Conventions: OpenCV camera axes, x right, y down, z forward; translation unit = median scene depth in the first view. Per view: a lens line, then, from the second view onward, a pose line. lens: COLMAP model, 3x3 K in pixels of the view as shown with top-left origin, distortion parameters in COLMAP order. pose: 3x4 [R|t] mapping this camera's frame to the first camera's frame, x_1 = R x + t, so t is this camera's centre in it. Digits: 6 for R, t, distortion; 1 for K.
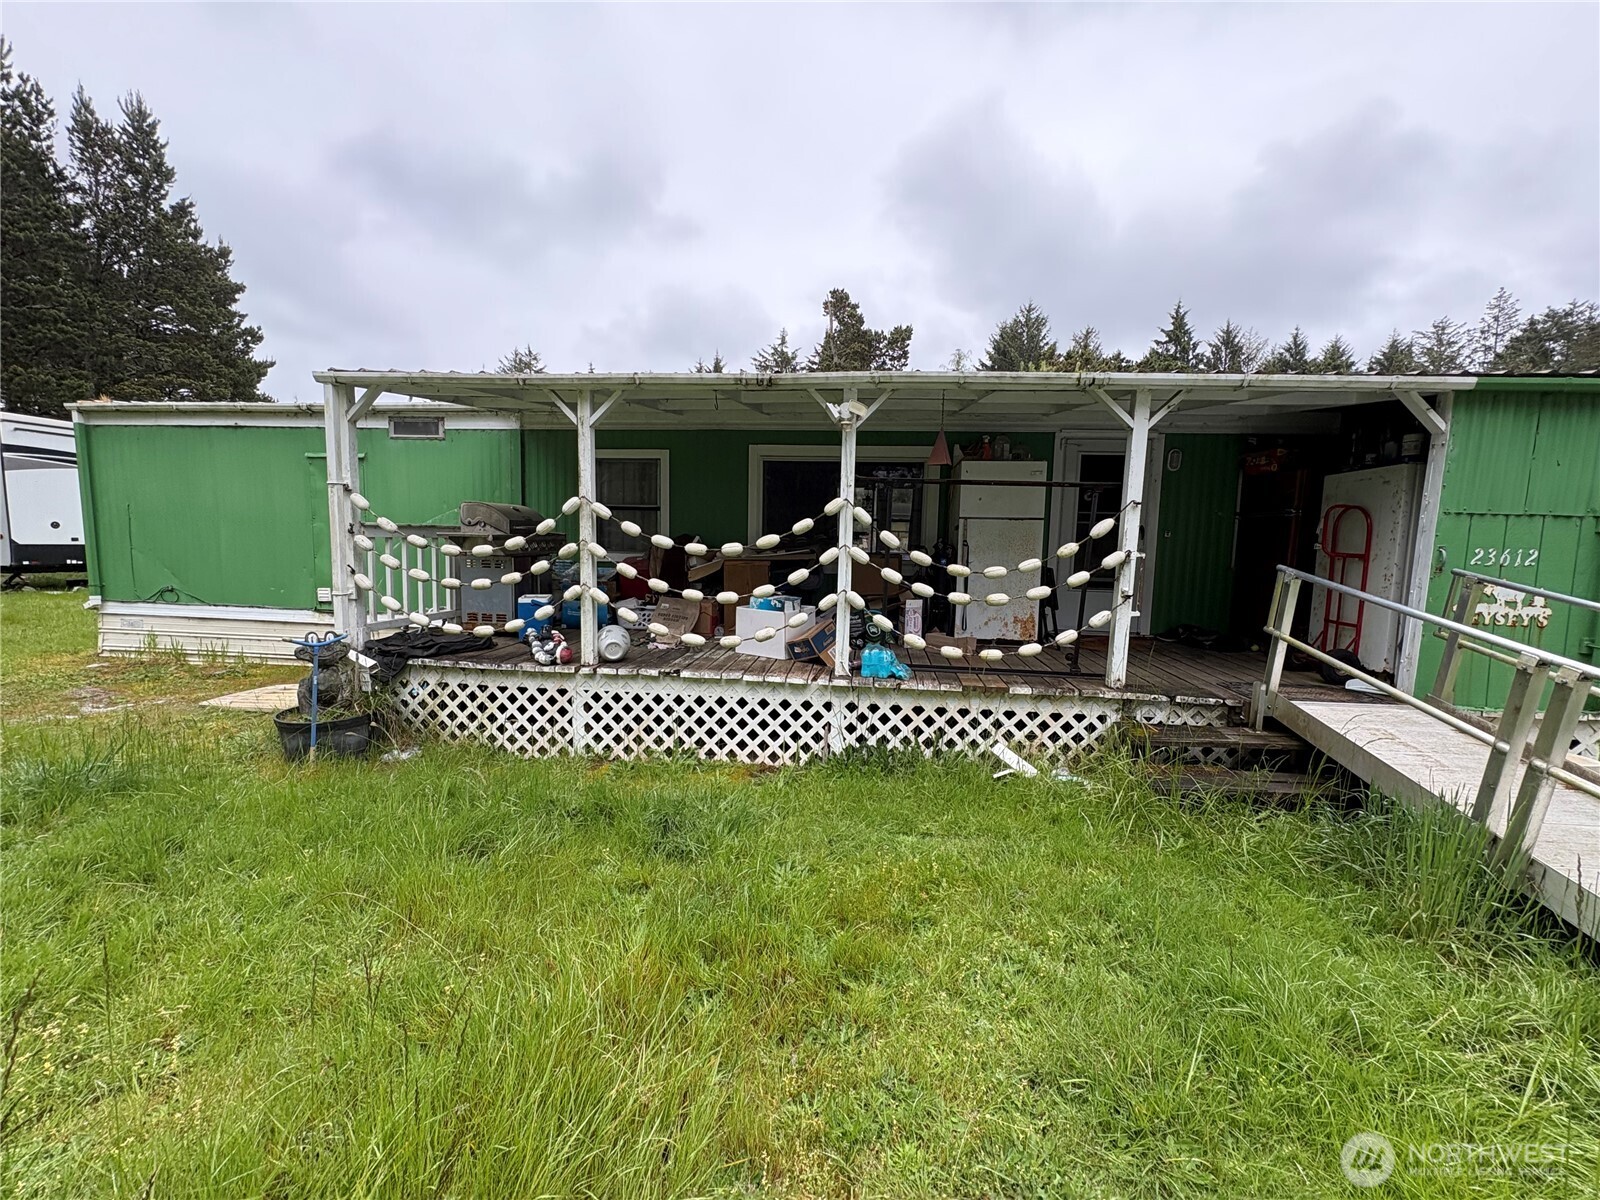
lens RADIAL K [[639.5, 0, 798.2], [0, 639.5, 597.5], [0, 0, 1]] dist [0.001247, -0.000148]
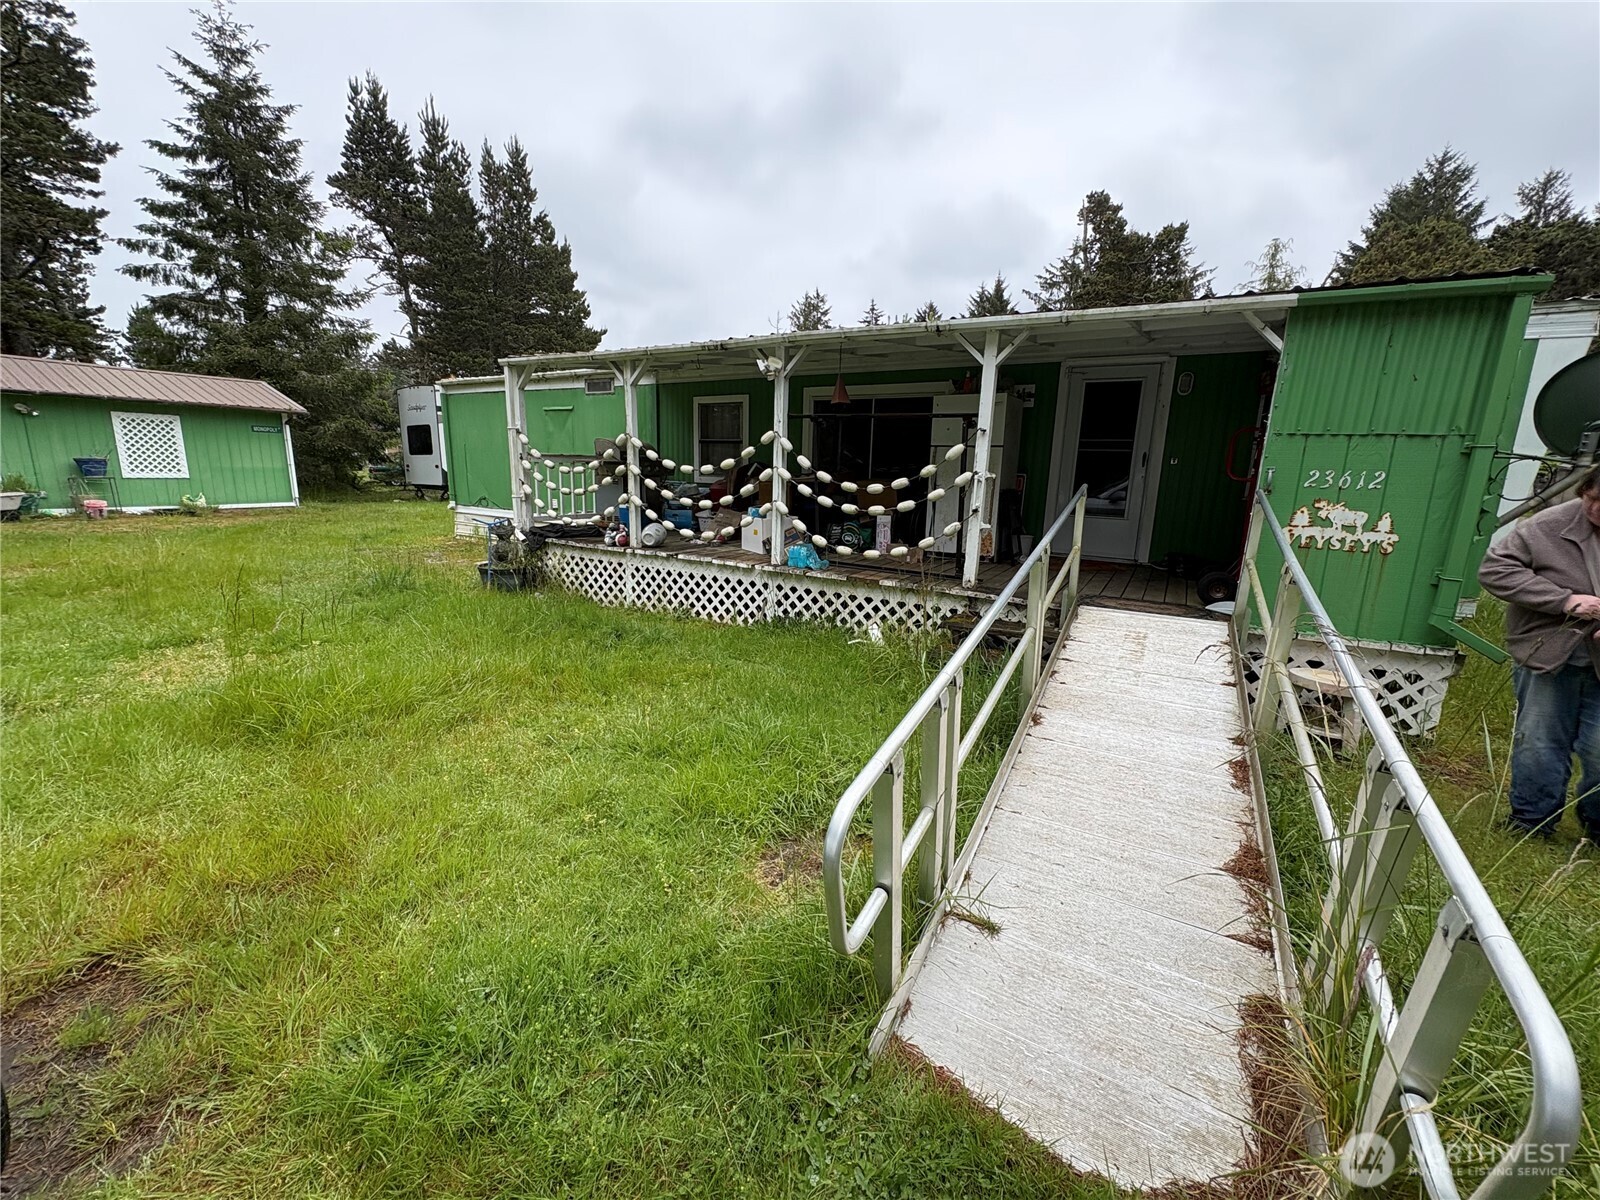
lens RADIAL K [[639.5, 0, 800.8], [0, 639.5, 598.4], [0, 0, 1]] dist [0.001247, -0.000148]
pose [[0.906770, 0.087507, -0.412444, 0.671595], [-0.046296, 0.992975, 0.108894, 0.042604], [0.419076, -0.079647, 0.904451, -0.208542]]
